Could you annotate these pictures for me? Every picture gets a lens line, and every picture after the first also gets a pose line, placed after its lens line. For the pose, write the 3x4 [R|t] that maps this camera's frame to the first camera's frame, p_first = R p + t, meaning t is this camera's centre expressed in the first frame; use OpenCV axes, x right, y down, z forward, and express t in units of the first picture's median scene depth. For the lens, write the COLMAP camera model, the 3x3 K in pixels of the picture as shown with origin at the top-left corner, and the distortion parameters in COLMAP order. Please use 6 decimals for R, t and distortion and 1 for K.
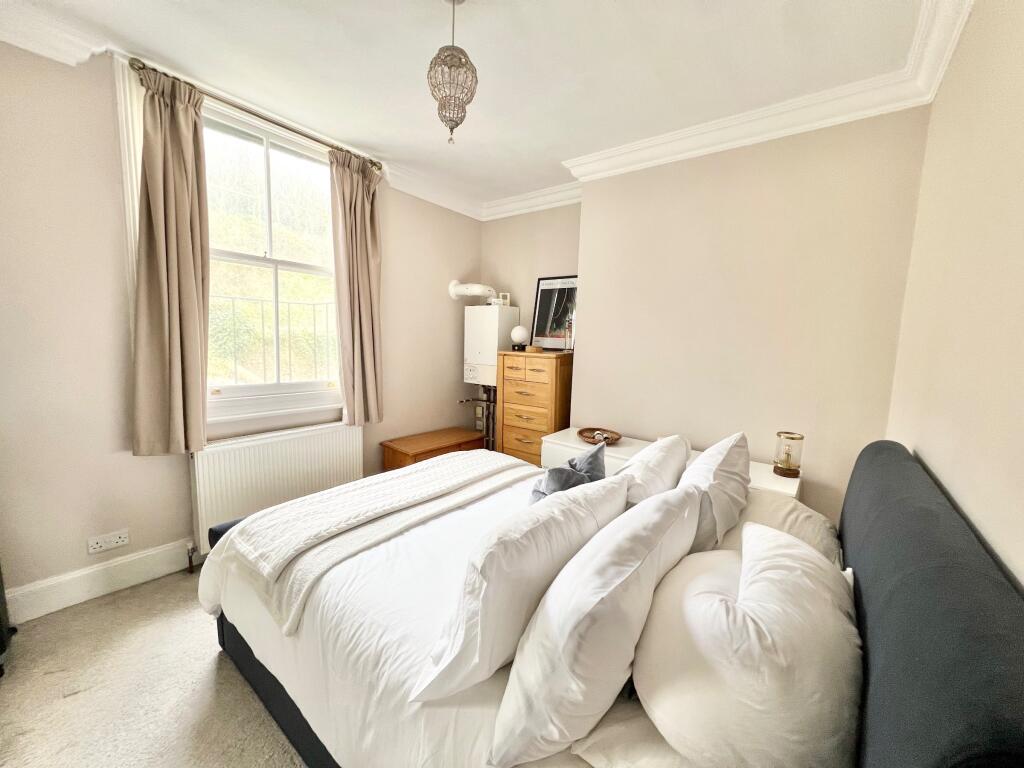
lens RADIAL K [[408.0, 0, 512.0], [0, 408.0, 384.0], [0, 0, 1]] dist [0.000360, 0.000468]
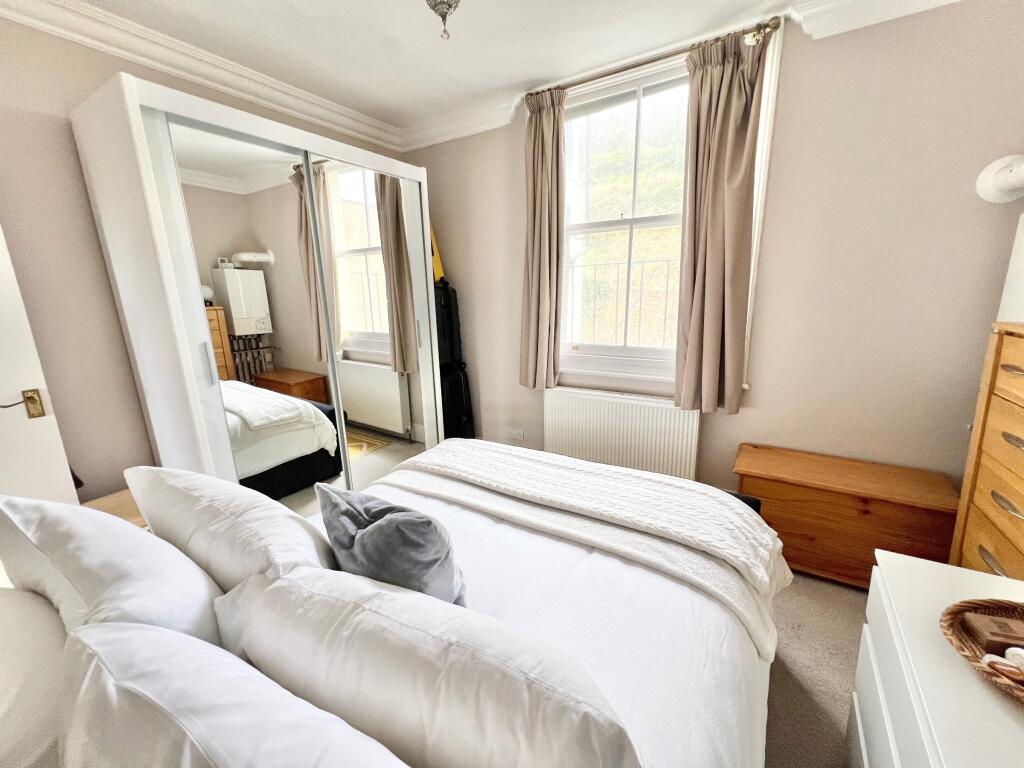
lens RADIAL K [[408.0, 0, 512.0], [0, 408.0, 384.0], [0, 0, 1]] dist [0.000360, 0.000468]
pose [[0.088849, 0.181379, -0.979391, 0.427630], [-0.082372, 0.981250, 0.174250, -0.066788], [0.992633, 0.065193, 0.102123, 0.658498]]
